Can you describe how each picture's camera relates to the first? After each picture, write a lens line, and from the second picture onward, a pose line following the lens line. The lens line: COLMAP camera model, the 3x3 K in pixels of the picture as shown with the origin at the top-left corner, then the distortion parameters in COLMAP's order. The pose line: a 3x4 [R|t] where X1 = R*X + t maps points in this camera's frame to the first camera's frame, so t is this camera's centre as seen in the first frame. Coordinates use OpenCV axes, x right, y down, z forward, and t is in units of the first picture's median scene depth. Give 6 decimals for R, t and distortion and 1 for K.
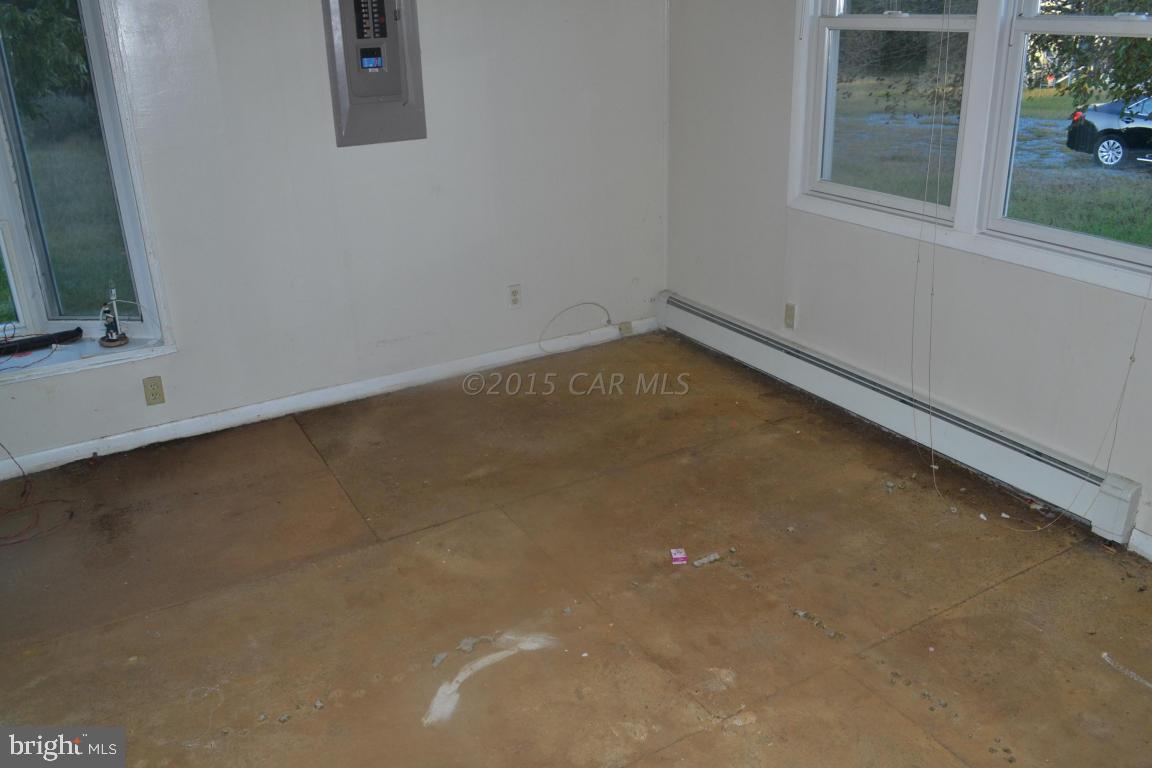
lens RADIAL K [[919.2, 0, 576.0], [0, 919.2, 384.0], [0, 0, 1]] dist [-0.084905, 0.012396]
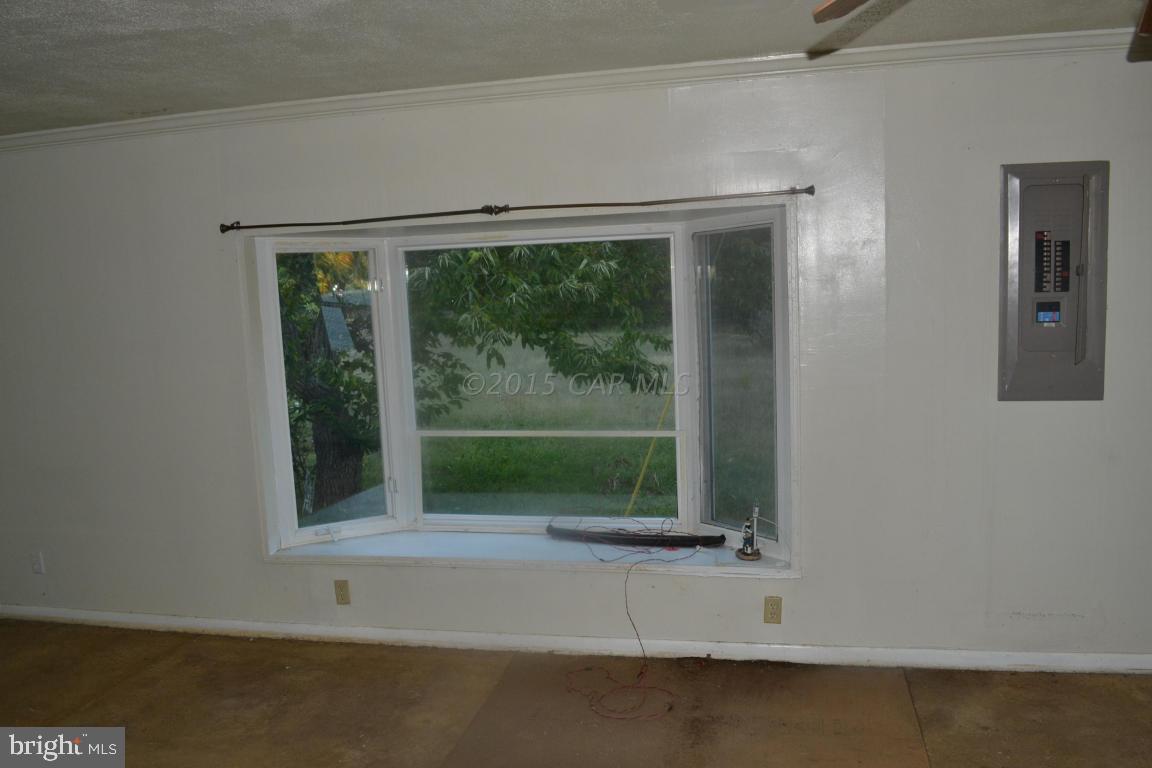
lens RADIAL K [[919.2, 0, 576.0], [0, 919.2, 384.0], [0, 0, 1]] dist [-0.084905, 0.012396]
pose [[0.741881, 0.082237, -0.665469, 0.037862], [-0.235918, 0.961007, -0.144249, -0.037832], [0.627658, 0.264012, 0.732354, 0.026981]]
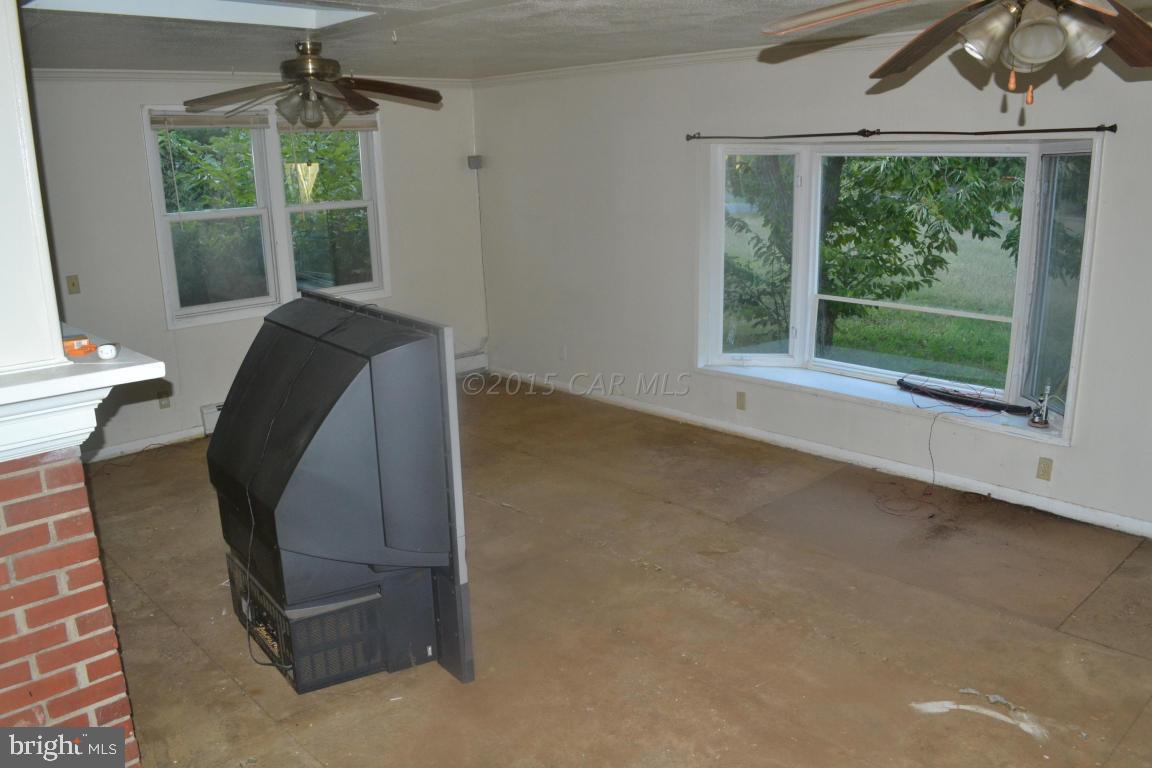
lens RADIAL K [[919.2, 0, 576.0], [0, 919.2, 384.0], [0, 0, 1]] dist [-0.084905, 0.012396]
pose [[0.235410, 0.265195, -0.935015, 0.542339], [-0.356189, 0.918657, 0.170877, -0.084936], [0.904274, 0.292816, 0.310721, -0.035005]]
